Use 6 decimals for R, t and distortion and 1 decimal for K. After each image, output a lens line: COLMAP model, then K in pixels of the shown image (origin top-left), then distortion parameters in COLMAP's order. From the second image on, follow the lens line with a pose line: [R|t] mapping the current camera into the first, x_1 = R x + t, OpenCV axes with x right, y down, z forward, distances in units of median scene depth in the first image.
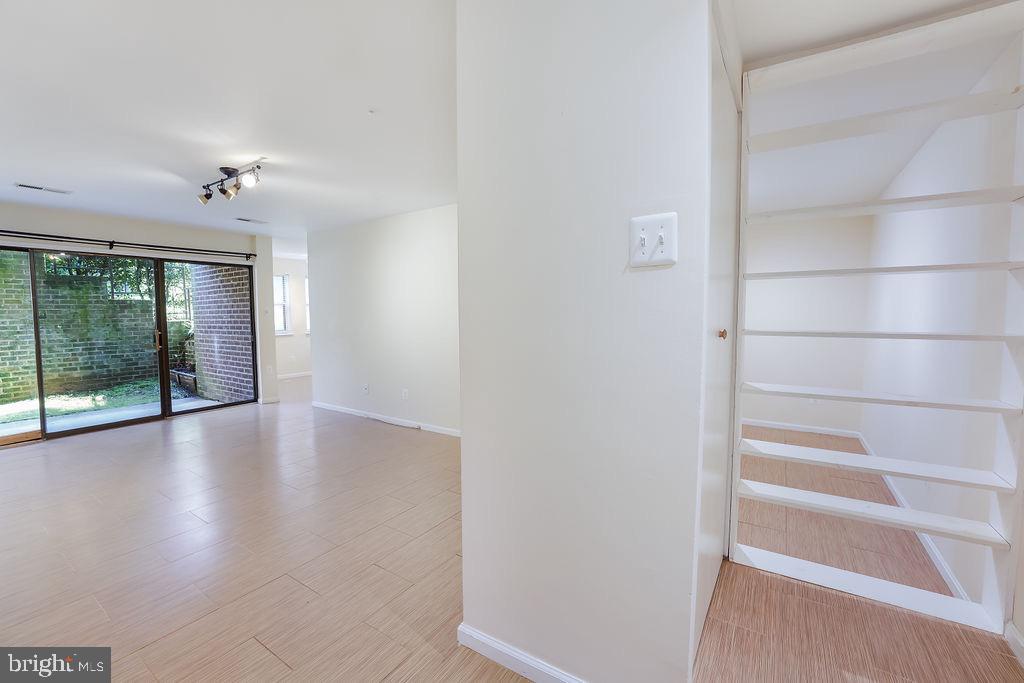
lens RADIAL K [[418.8, 0, 512.7], [0, 418.8, 339.3], [0, 0, 1]] dist [-0.015991, -0.000003]
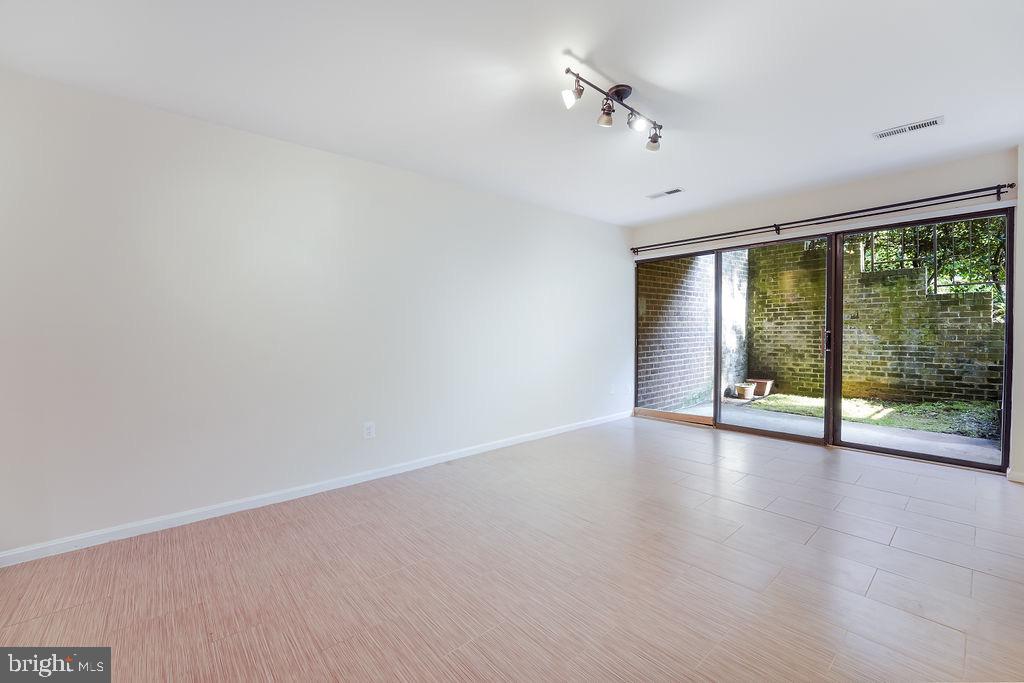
lens RADIAL K [[418.8, 0, 513.0], [0, 418.8, 337.4], [0, 0, 1]] dist [-0.015991, -0.000003]
pose [[-0.280032, 0.026173, -0.959634, 0.026854], [-0.052901, 0.997689, 0.042648, -0.004506], [0.958532, 0.062708, -0.278000, 0.465217]]
